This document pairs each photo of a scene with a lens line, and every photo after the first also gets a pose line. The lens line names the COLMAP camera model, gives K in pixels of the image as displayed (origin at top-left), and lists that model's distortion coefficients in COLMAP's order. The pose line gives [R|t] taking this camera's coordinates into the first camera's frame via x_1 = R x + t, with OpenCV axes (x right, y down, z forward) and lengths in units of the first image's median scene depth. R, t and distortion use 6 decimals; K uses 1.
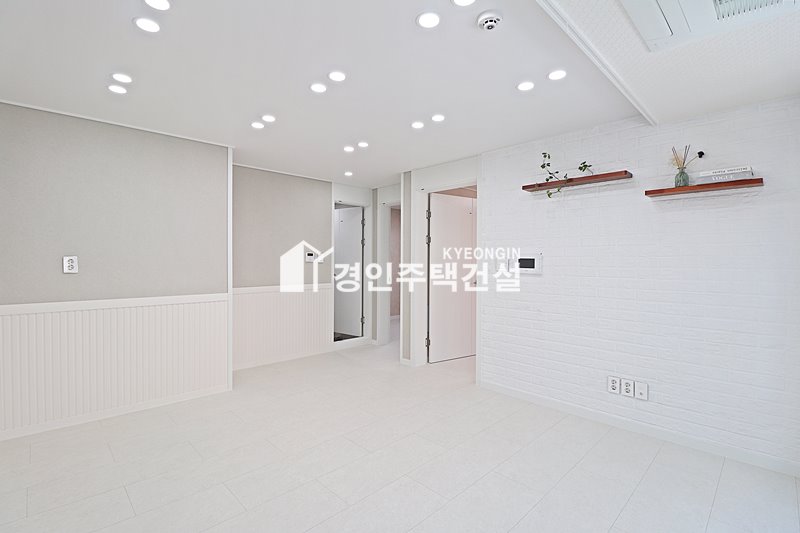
lens RADIAL K [[368.1, 0, 401.0], [0, 368.1, 261.8], [0, 0, 1]] dist [0.001274, -0.011145]
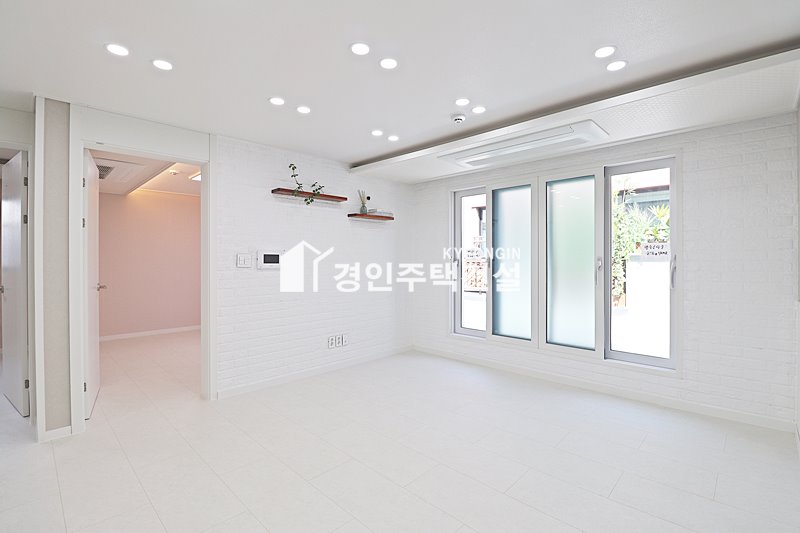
lens RADIAL K [[368.1, 0, 401.0], [0, 368.1, 261.8], [0, 0, 1]] dist [0.001274, -0.011145]
pose [[-0.020186, -0.003096, 0.999791, -0.904700], [0.011177, 0.999932, 0.003322, 0.017026], [-0.999734, 0.011242, -0.020150, 0.777031]]
